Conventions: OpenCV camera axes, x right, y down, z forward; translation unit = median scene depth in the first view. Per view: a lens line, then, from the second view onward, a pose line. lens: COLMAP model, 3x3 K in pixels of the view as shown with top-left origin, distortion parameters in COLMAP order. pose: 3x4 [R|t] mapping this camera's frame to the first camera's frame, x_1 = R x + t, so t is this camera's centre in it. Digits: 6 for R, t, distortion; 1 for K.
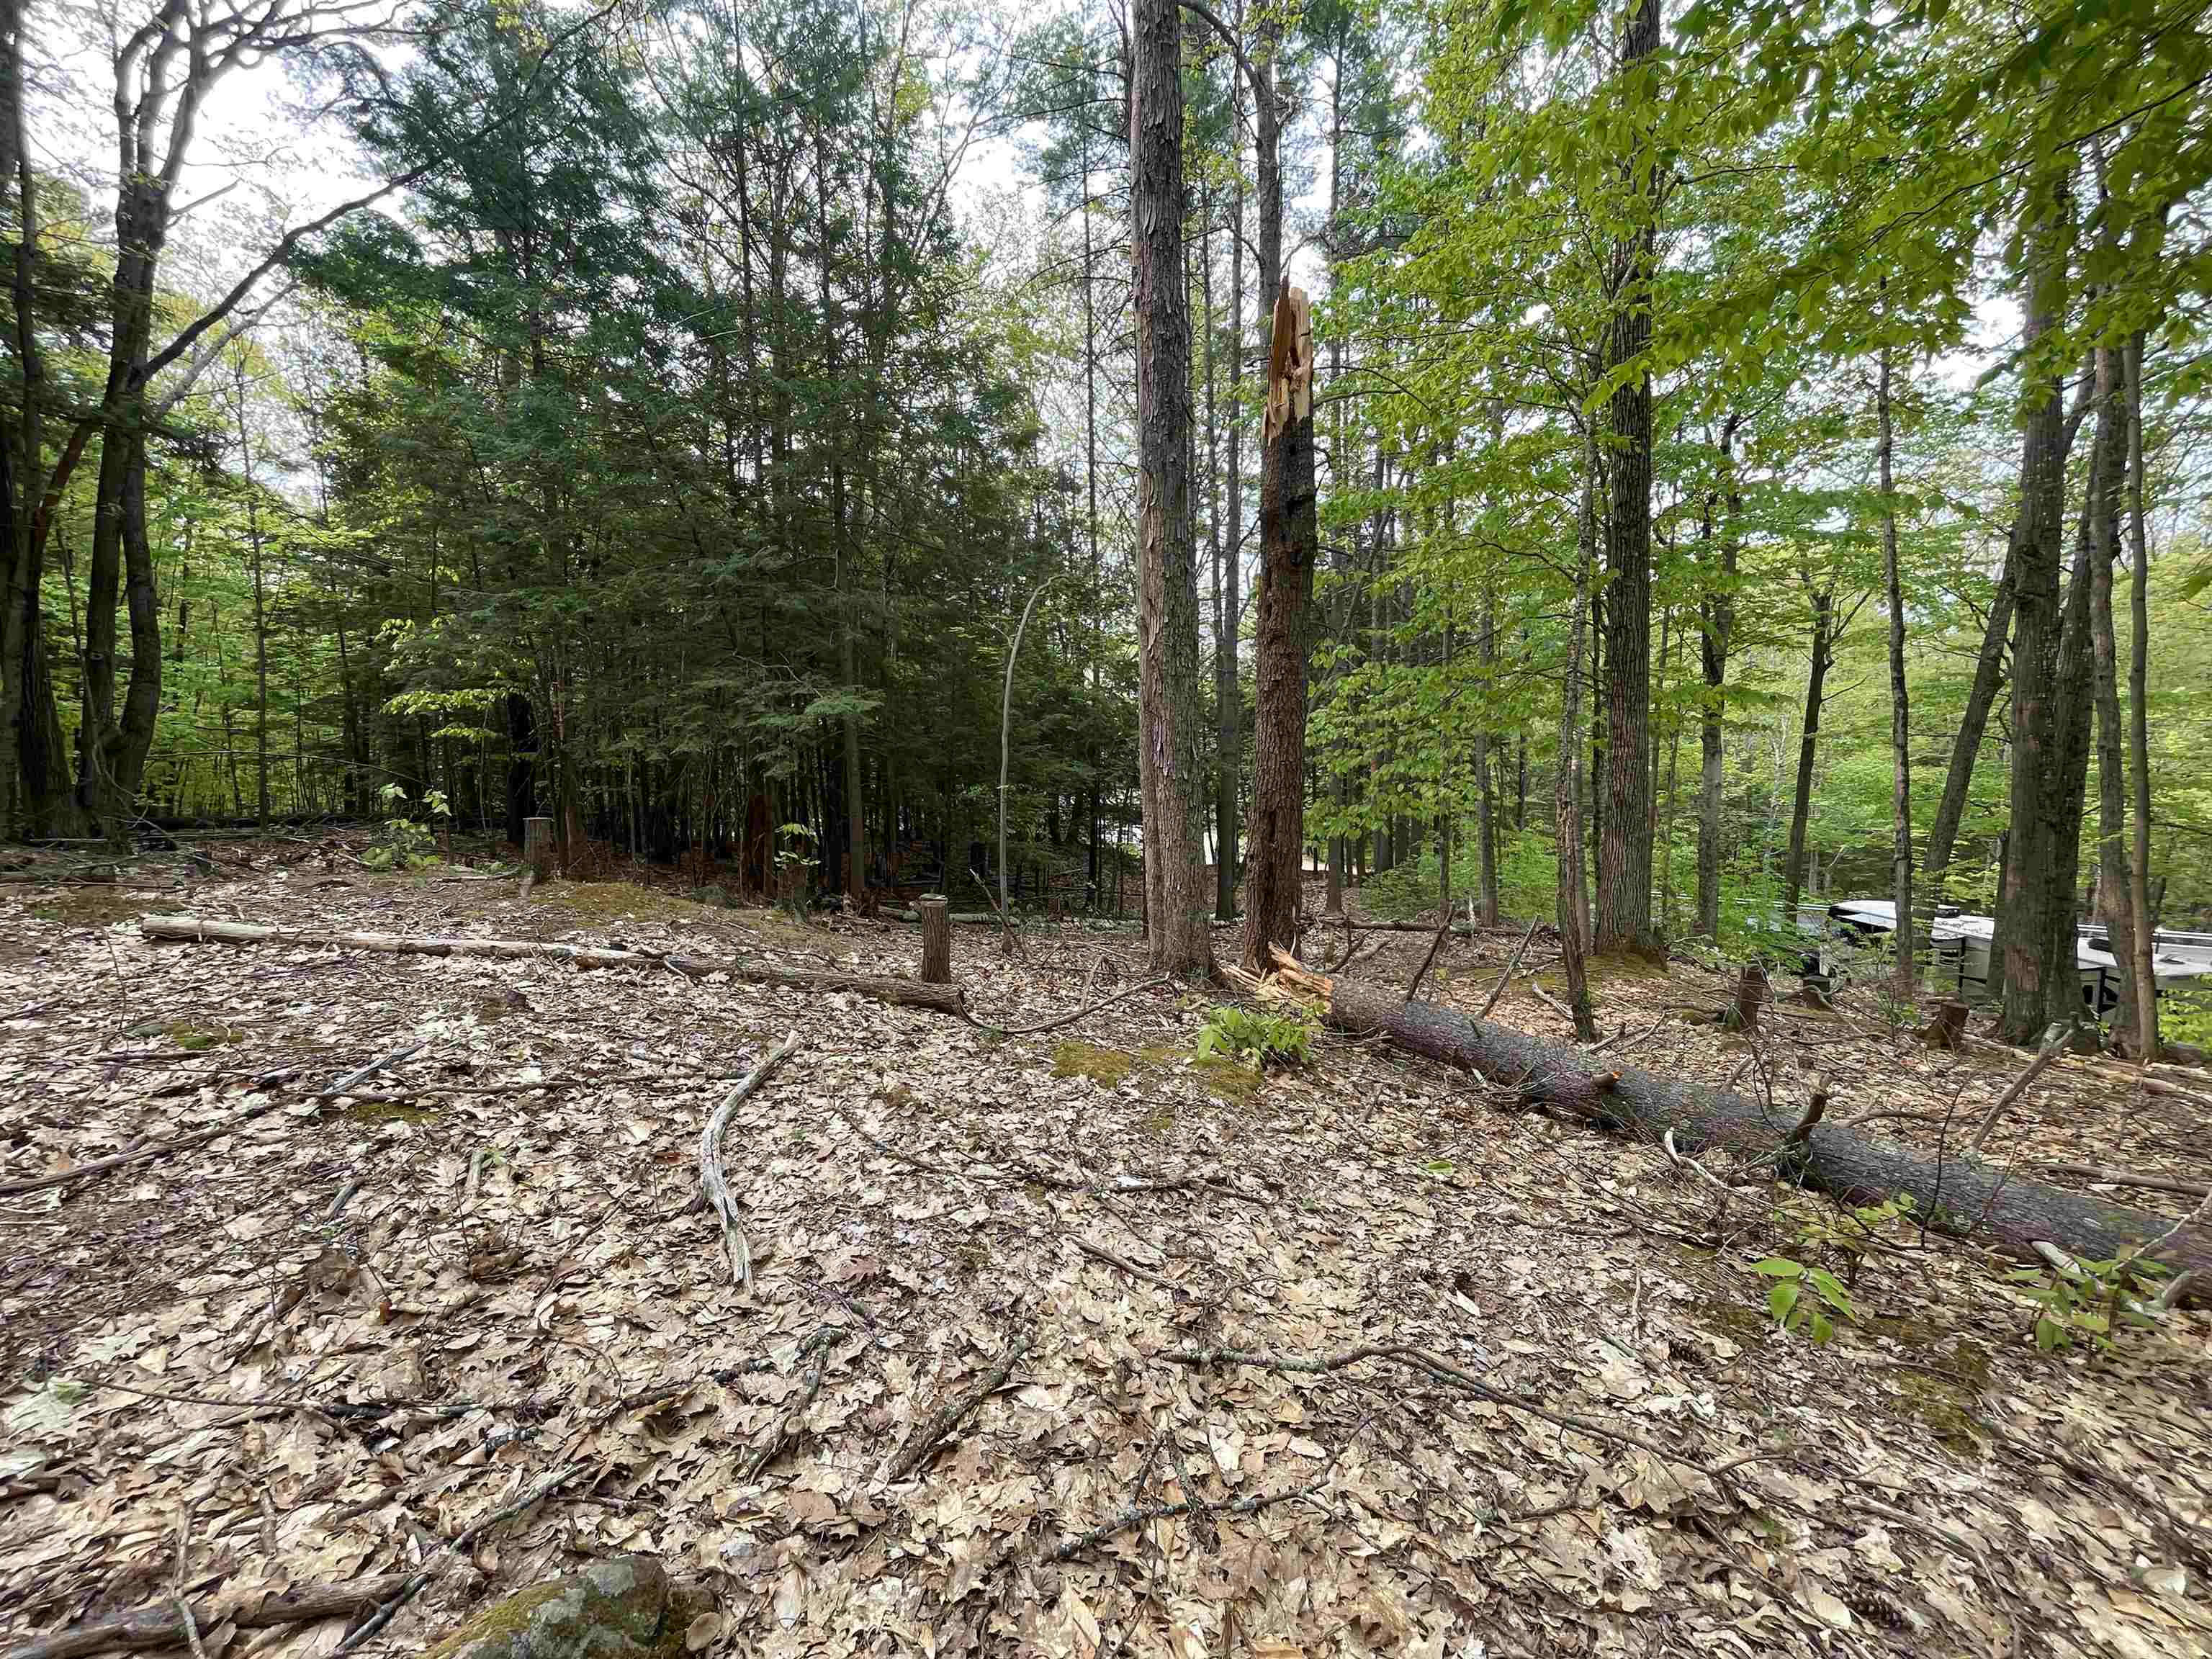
lens RADIAL K [[899.7, 0, 1097.7], [0, 899.7, 831.6], [0, 0, 1]] dist [-0.002960, -0.000560]
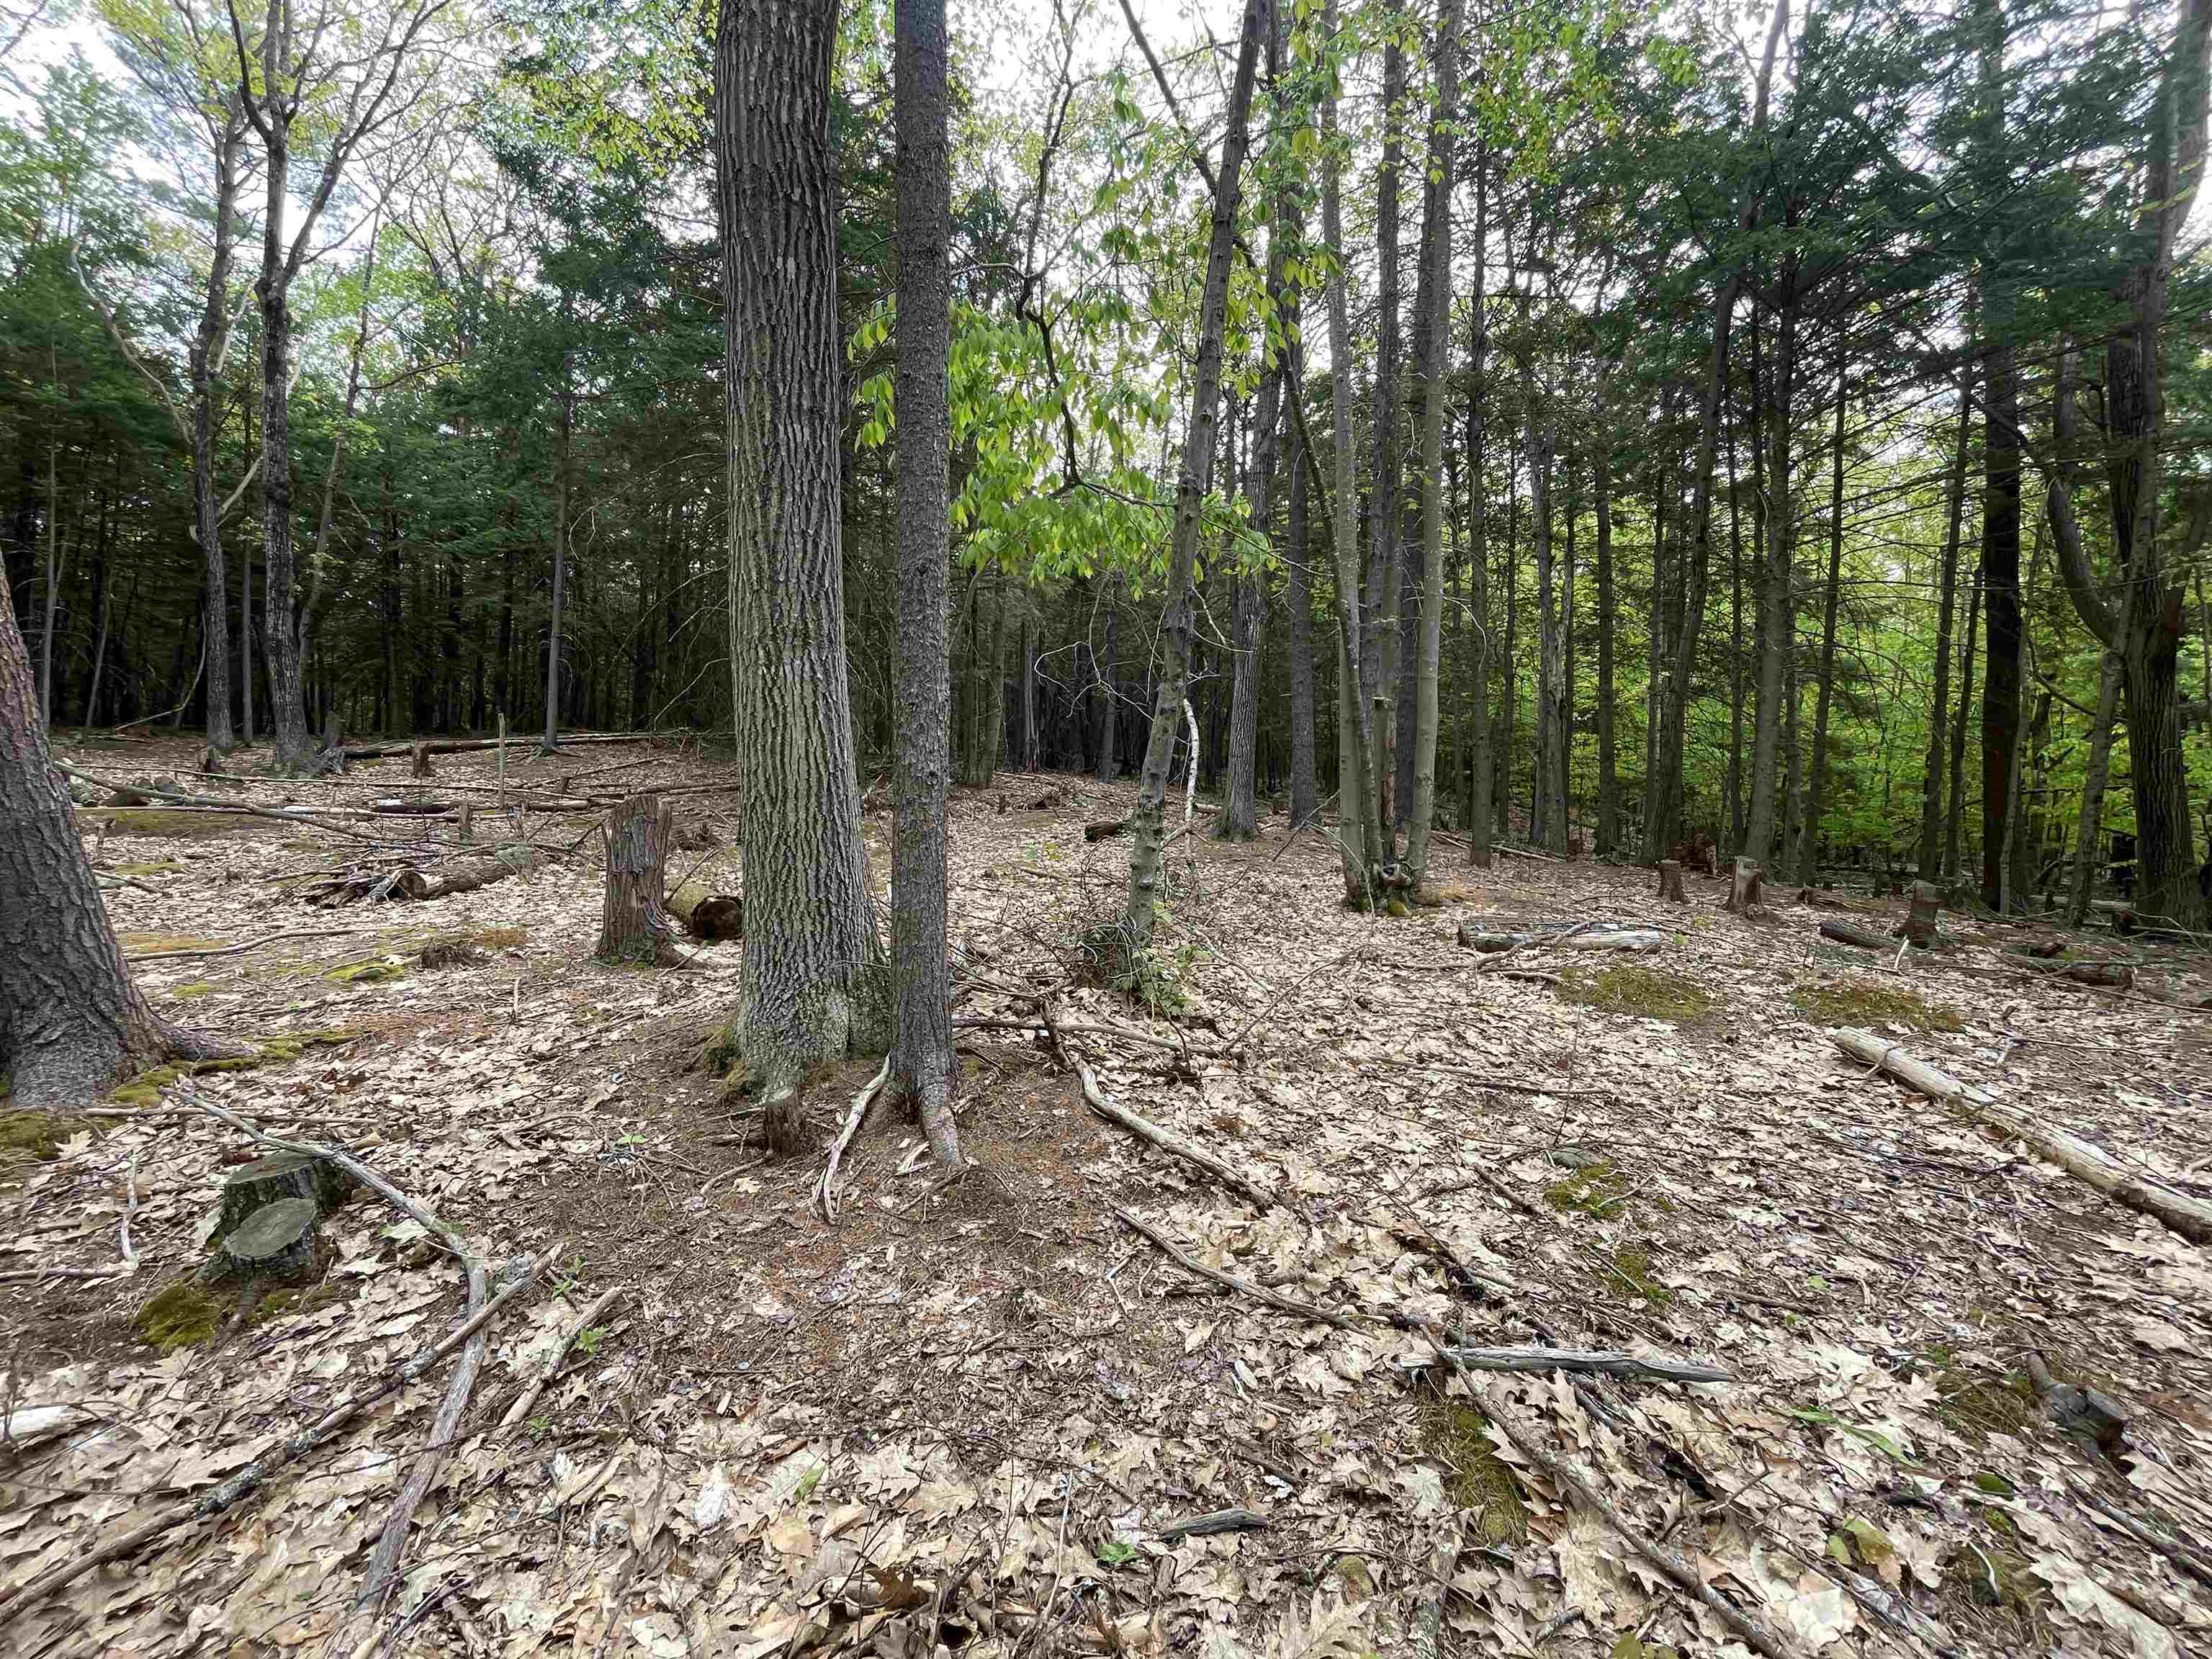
lens RADIAL K [[899.7, 0, 1096.2], [0, 899.7, 827.1], [0, 0, 1]] dist [-0.002960, -0.000560]
pose [[-0.246988, 0.003889, -0.969011, -0.093001], [-0.098428, 0.994719, 0.029080, -0.032777], [0.964007, 0.102561, -0.245301, 0.425266]]
